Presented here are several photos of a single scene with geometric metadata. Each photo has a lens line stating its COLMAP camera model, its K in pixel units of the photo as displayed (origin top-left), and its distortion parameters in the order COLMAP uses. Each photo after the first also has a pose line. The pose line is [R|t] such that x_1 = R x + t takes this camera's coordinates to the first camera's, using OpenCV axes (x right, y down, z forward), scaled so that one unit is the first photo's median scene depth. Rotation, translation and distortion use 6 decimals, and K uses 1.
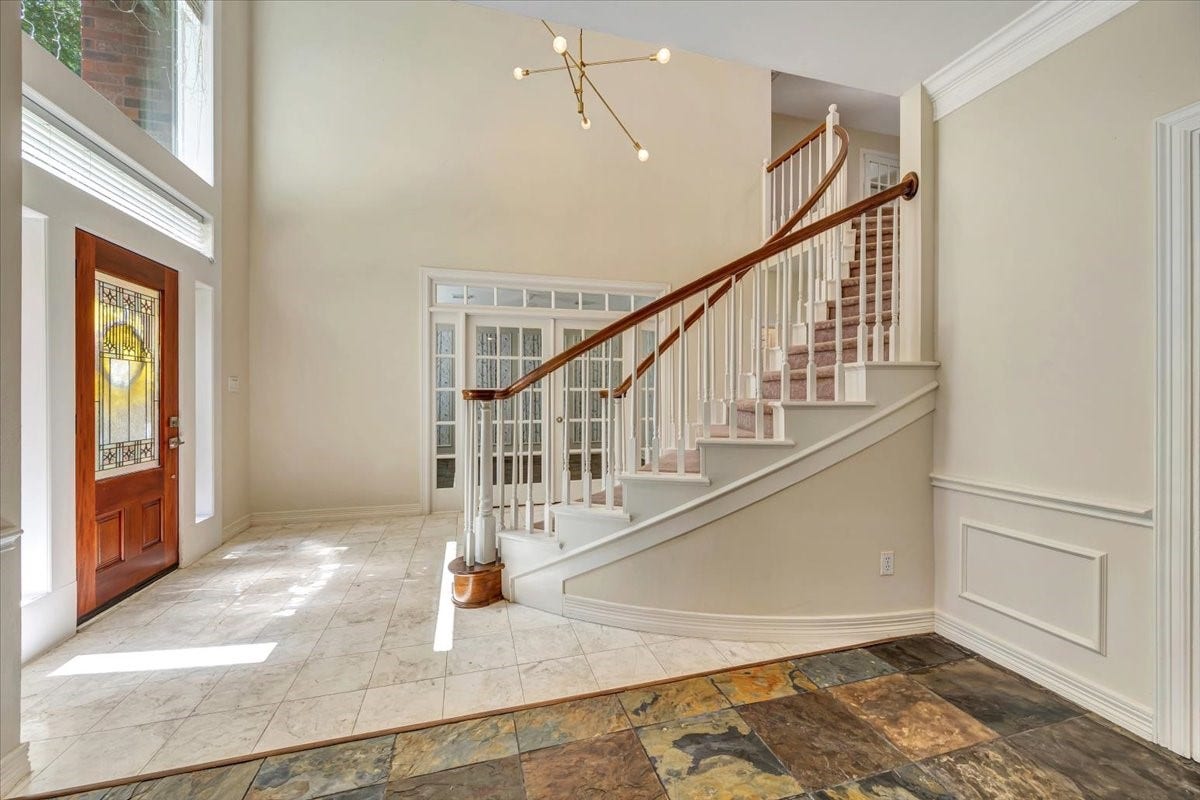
lens RADIAL K [[477.4, 0, 604.2], [0, 477.4, 397.8], [0, 0, 1]] dist [0.000307, -0.000274]
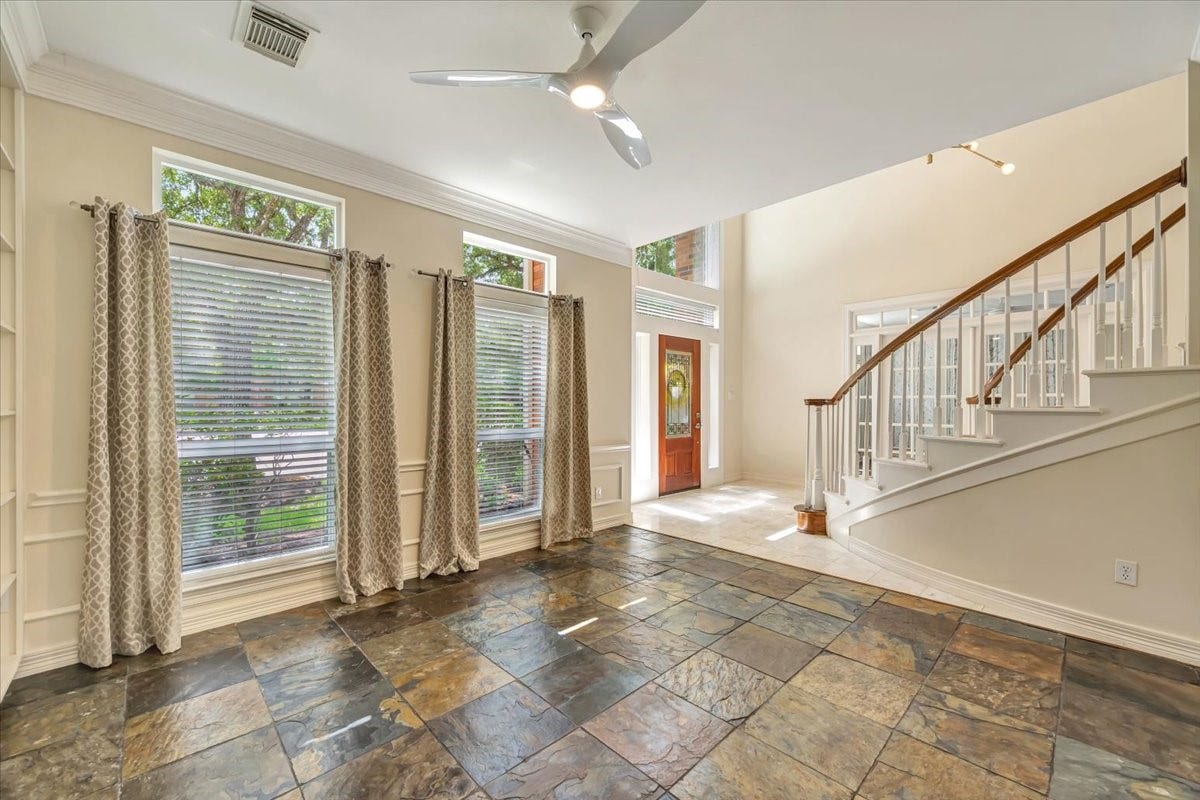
lens RADIAL K [[480.7, 0, 602.0], [0, 480.7, 407.0], [0, 0, 1]] dist [-0.000497, -0.000288]
pose [[0.467677, 0.008739, -0.883856, 0.816193], [-0.001321, 0.999957, 0.009188, -0.003686], [0.883898, -0.003129, 0.467669, -0.360199]]
